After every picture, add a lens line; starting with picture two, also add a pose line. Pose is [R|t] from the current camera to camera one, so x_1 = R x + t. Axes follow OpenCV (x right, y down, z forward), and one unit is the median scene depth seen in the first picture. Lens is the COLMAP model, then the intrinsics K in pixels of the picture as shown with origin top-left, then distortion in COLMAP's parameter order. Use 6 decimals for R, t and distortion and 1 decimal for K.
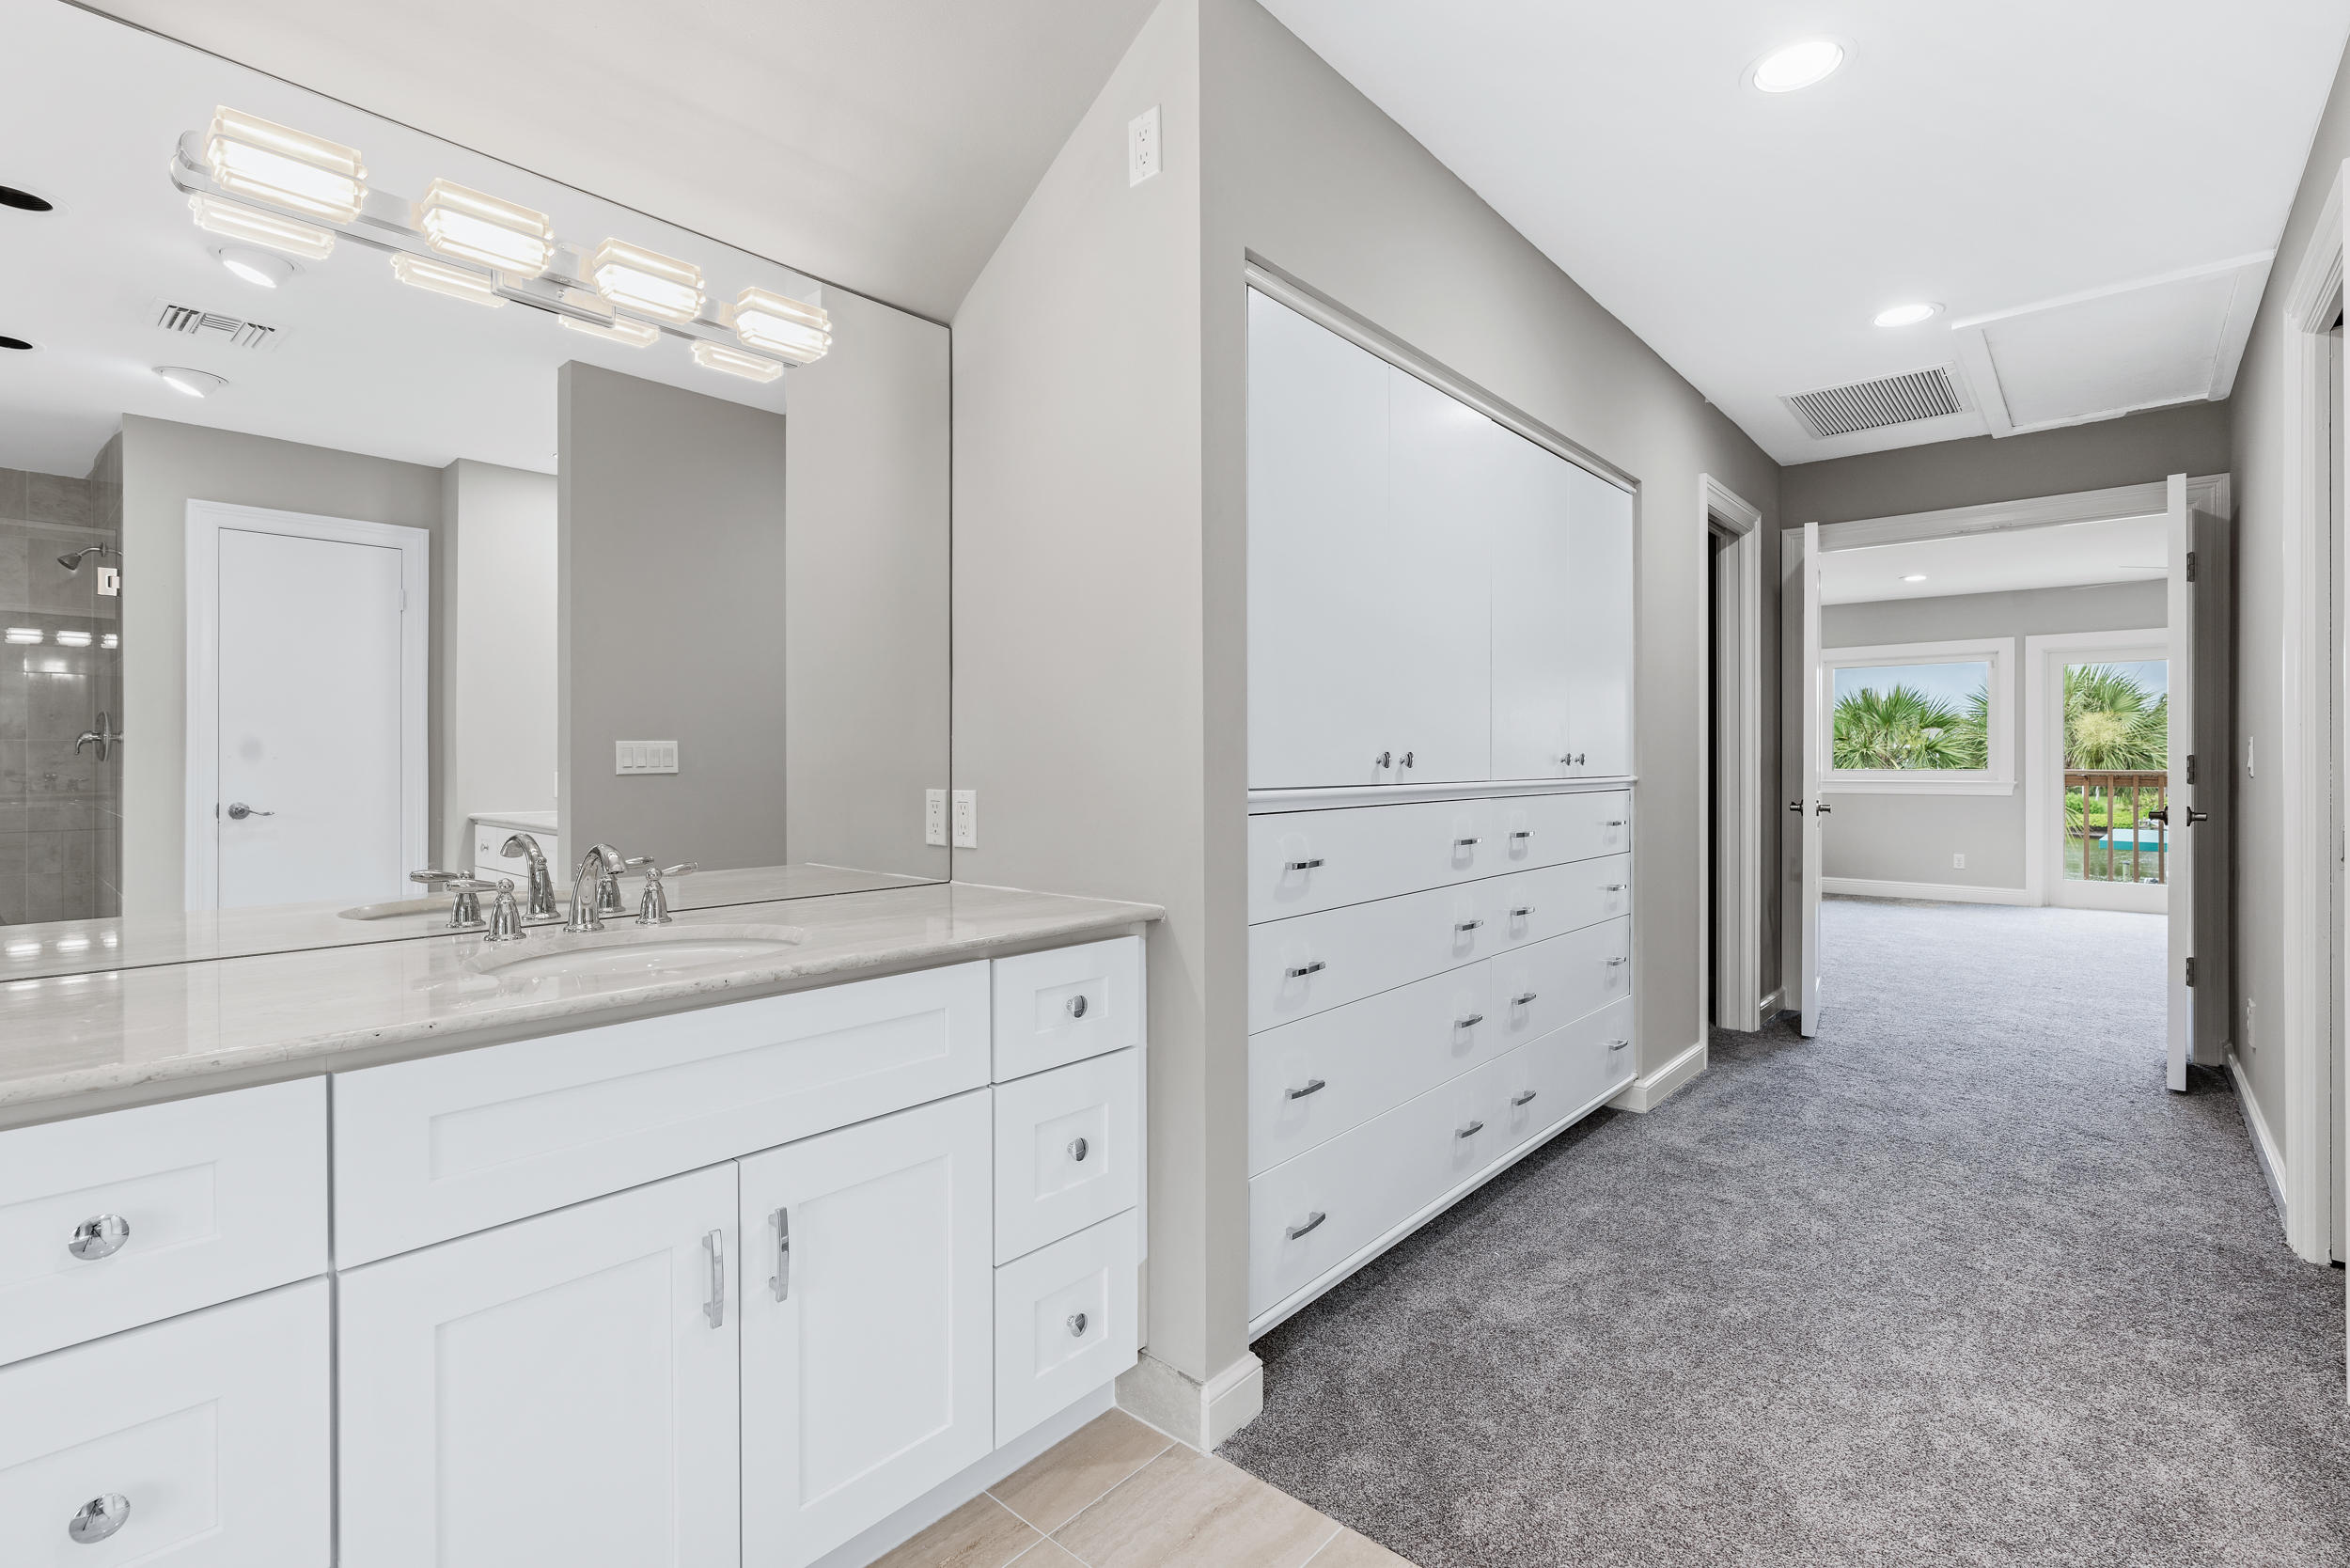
lens RADIAL K [[1072.2, 0, 1176.0], [0, 1072.2, 761.2], [0, 0, 1]] dist [-0.015897, -0.000116]
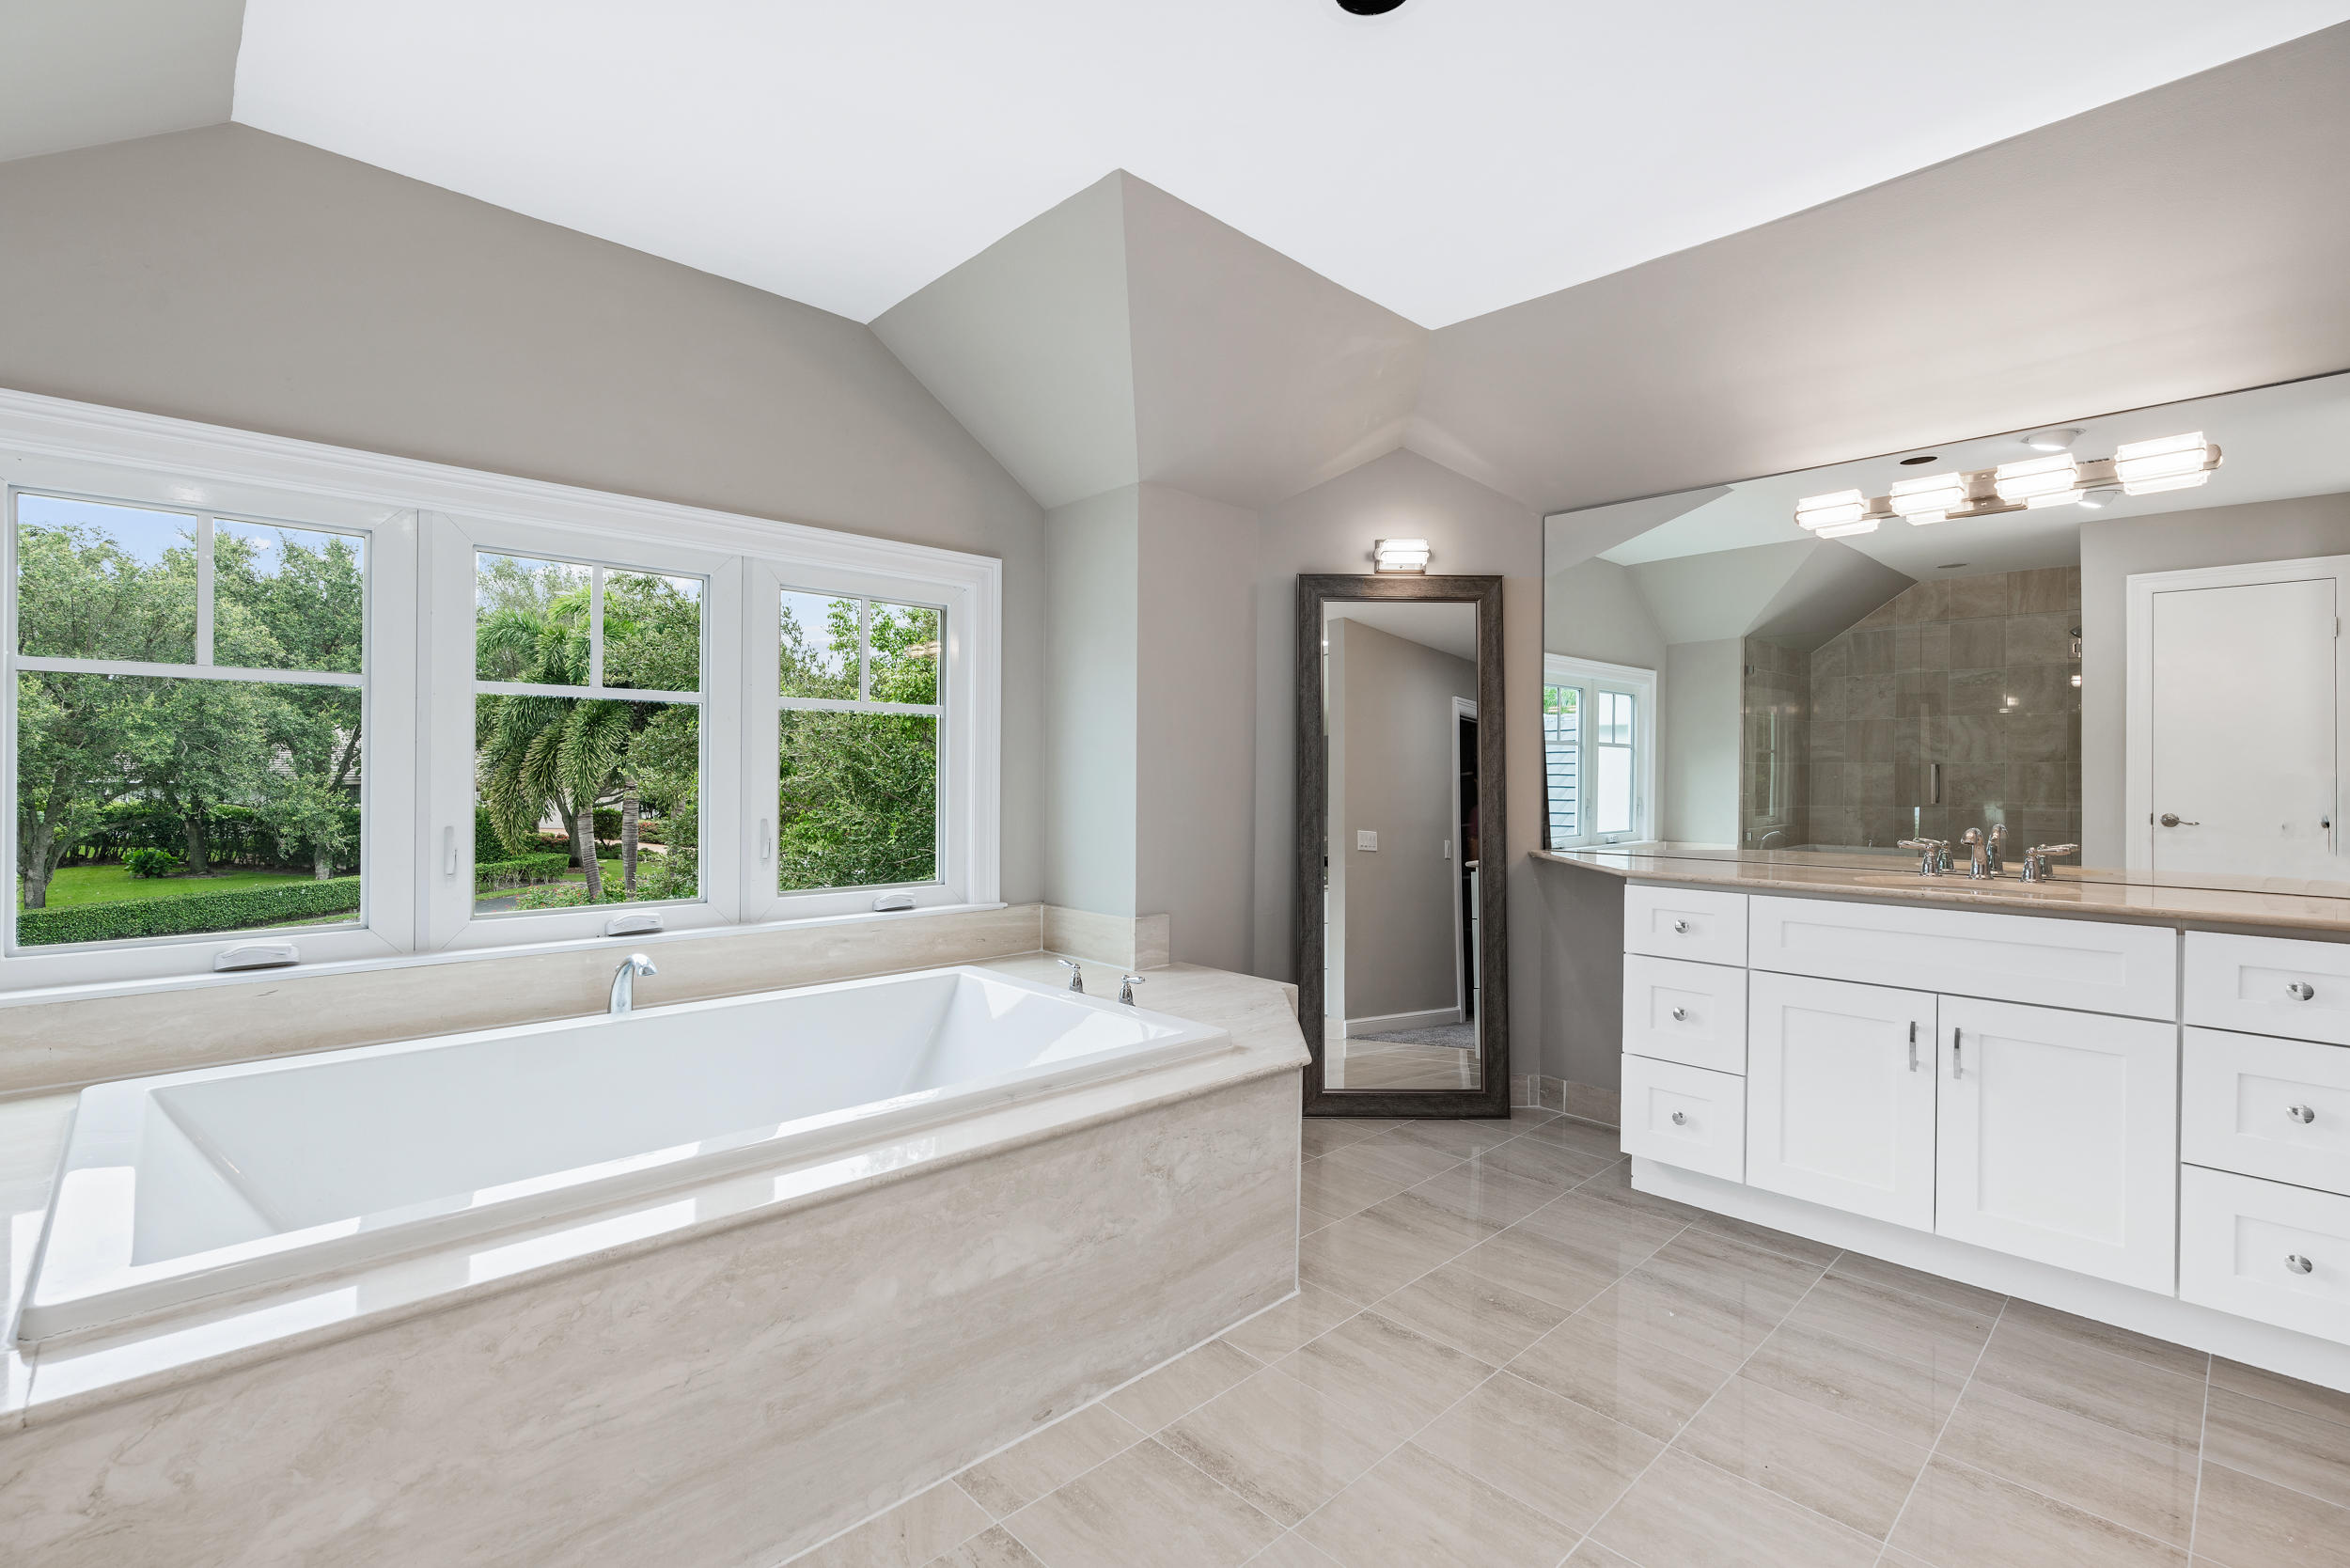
lens RADIAL K [[1049.5, 0, 1168.2], [0, 1049.5, 774.8], [0, 0, 1]] dist [-0.002242, -0.000022]
pose [[-0.090208, 0.001189, -0.995922, 1.167070], [-0.005644, 0.999983, 0.001705, -0.003220], [0.995907, 0.005774, -0.090200, -0.128918]]
